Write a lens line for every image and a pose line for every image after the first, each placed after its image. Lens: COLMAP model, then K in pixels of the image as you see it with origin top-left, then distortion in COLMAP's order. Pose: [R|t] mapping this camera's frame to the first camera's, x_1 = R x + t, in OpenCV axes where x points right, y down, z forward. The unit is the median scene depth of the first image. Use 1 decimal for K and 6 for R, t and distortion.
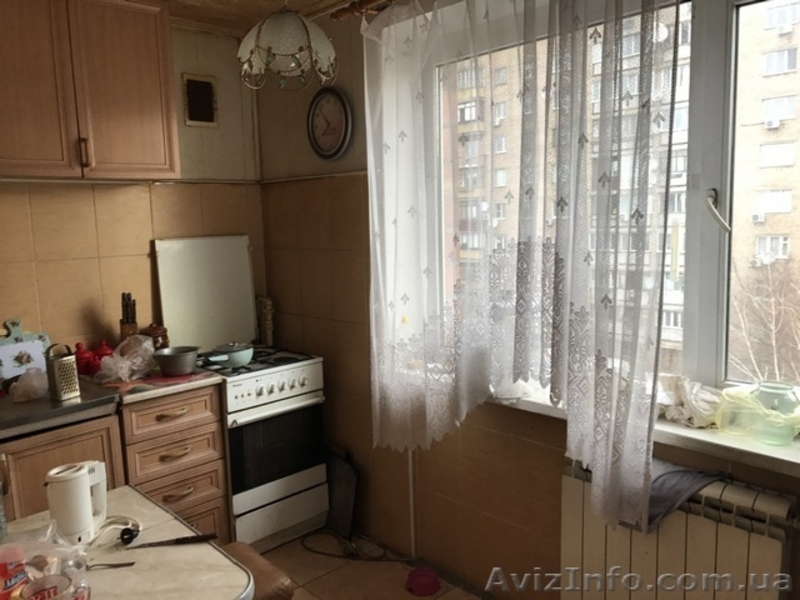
lens RADIAL K [[653.6, 0, 400.0], [0, 653.6, 300.0], [0, 0, 1]] dist [0.012346, 0.000350]
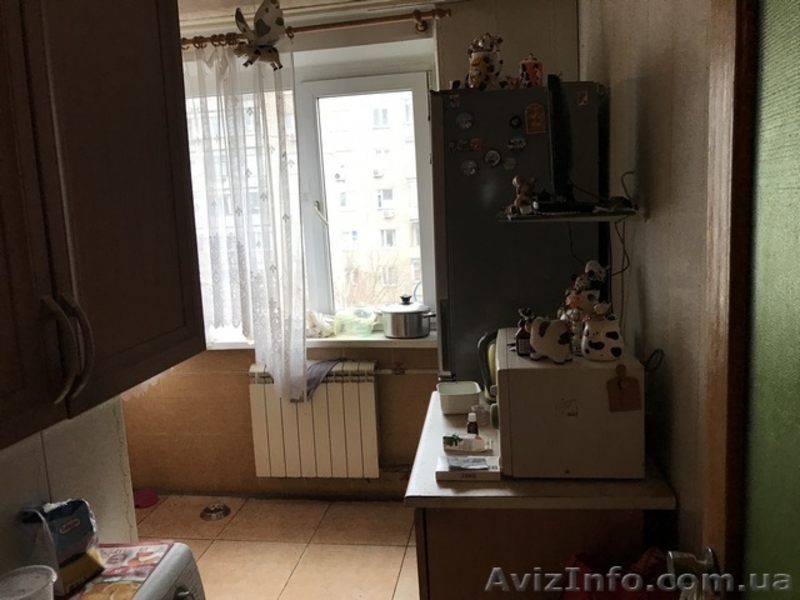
lens RADIAL K [[653.6, 0, 400.0], [0, 653.6, 300.0], [0, 0, 1]] dist [0.012346, 0.000350]
pose [[0.792567, -0.102036, 0.601188, -0.435346], [0.104797, 0.994024, 0.030552, 0.063984], [-0.600712, 0.038789, 0.798524, -0.531008]]
